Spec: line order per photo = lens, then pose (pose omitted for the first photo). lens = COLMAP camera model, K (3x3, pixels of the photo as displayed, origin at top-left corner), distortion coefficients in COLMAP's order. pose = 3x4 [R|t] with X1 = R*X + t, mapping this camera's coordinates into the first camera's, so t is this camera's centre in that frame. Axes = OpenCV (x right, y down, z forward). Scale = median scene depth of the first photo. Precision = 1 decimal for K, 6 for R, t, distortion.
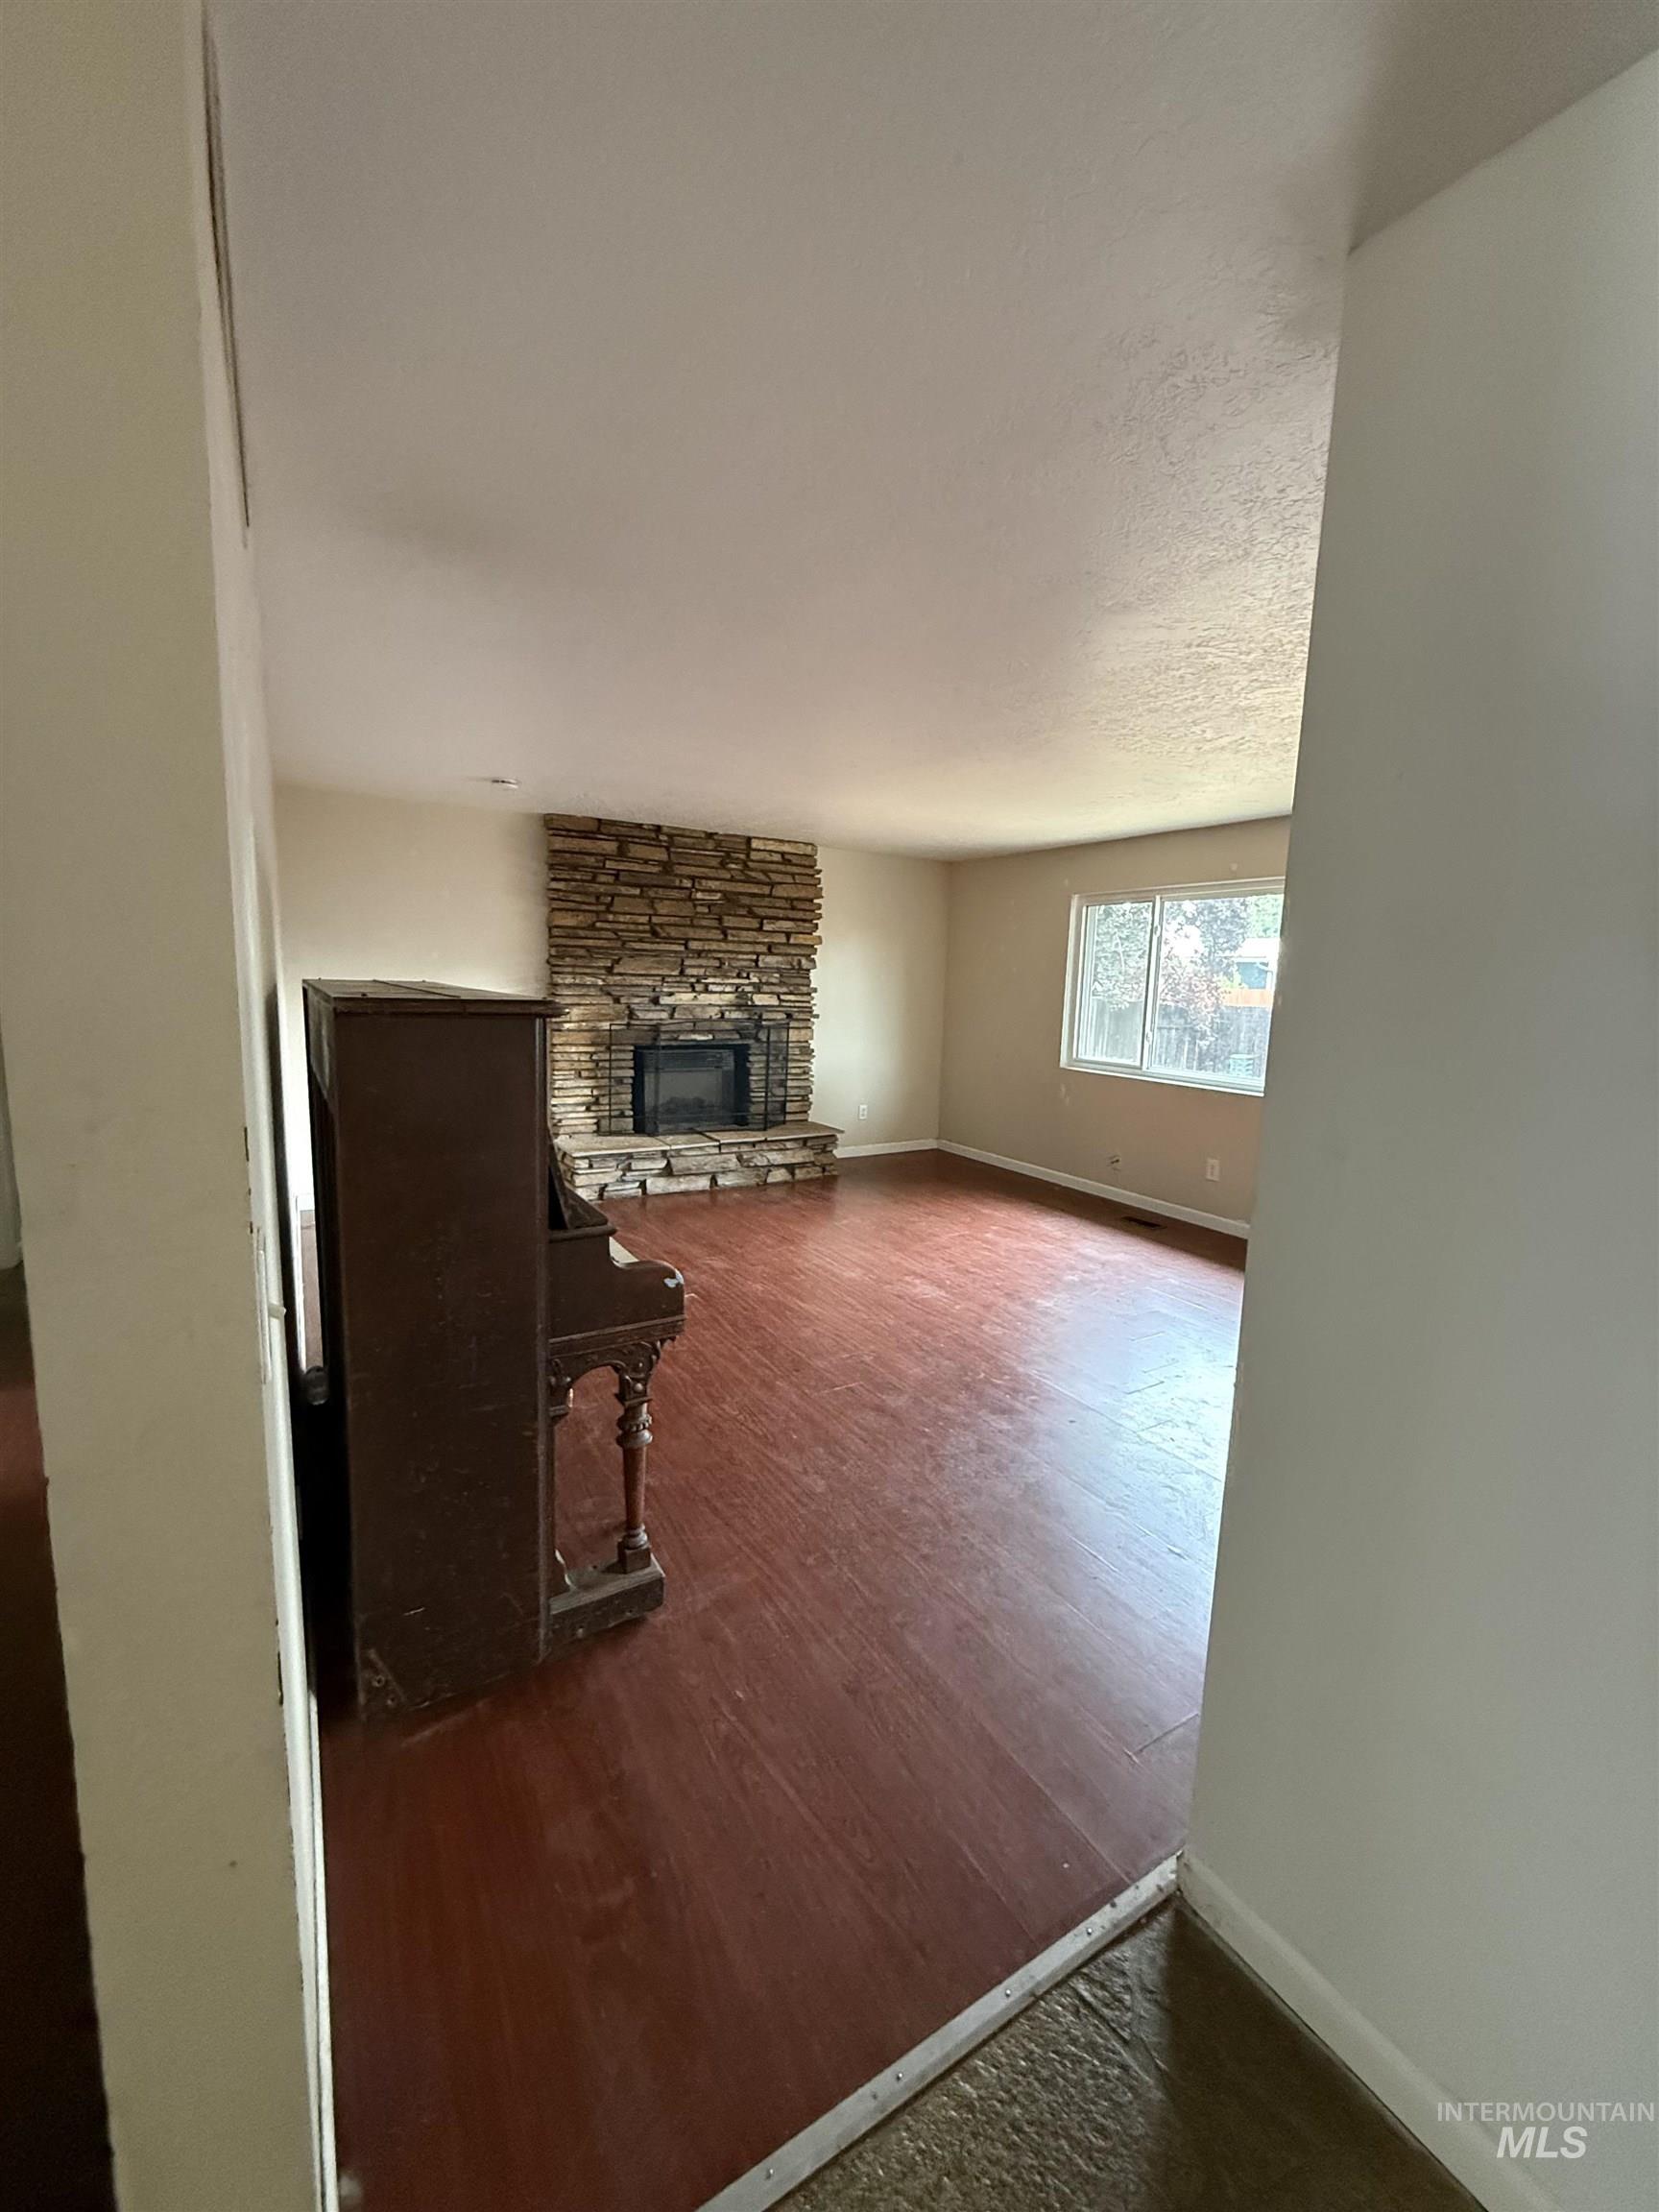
lens RADIAL K [[880.9, 0, 827.6], [0, 880.9, 1101.8], [0, 0, 1]] dist [-0.000434, 0.000187]
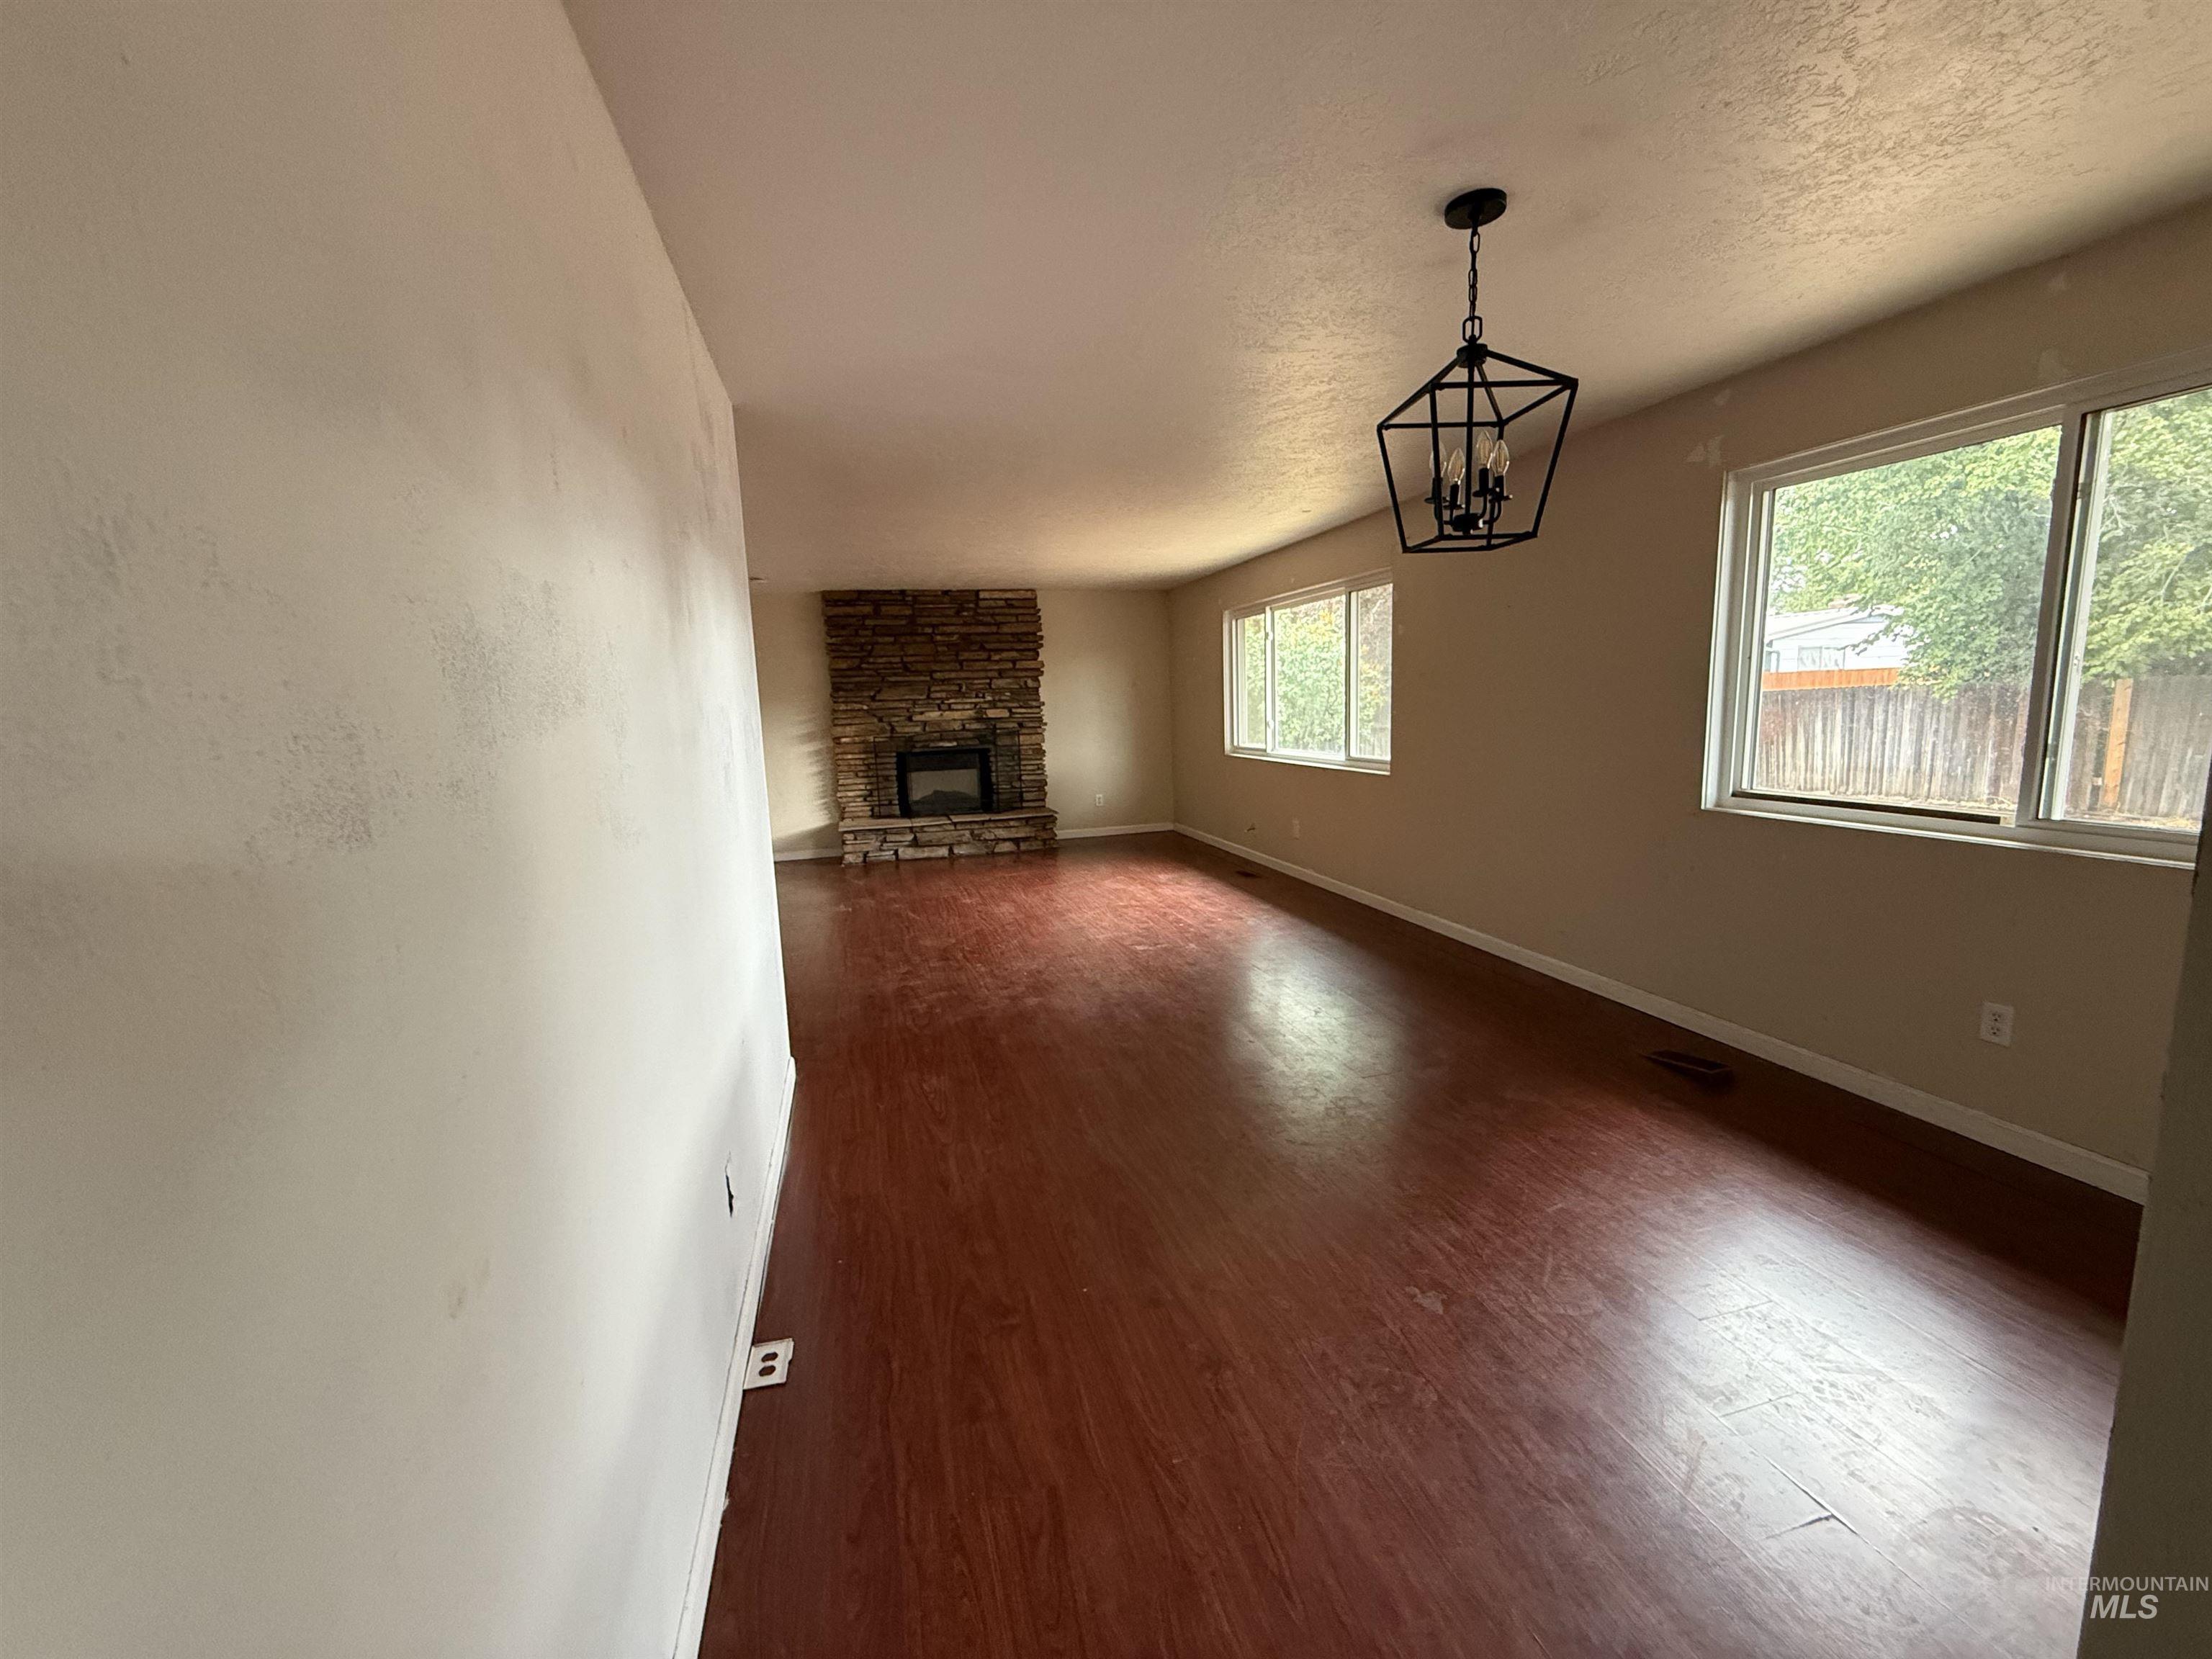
lens RADIAL K [[880.9, 0, 1099.5], [0, 880.9, 828.6], [0, 0, 1]] dist [-0.000434, 0.000187]
pose [[0.959010, -0.024494, -0.282313, 0.453291], [0.024859, 0.999688, -0.002289, 0.063836], [0.282281, -0.004823, 0.959320, -0.215927]]
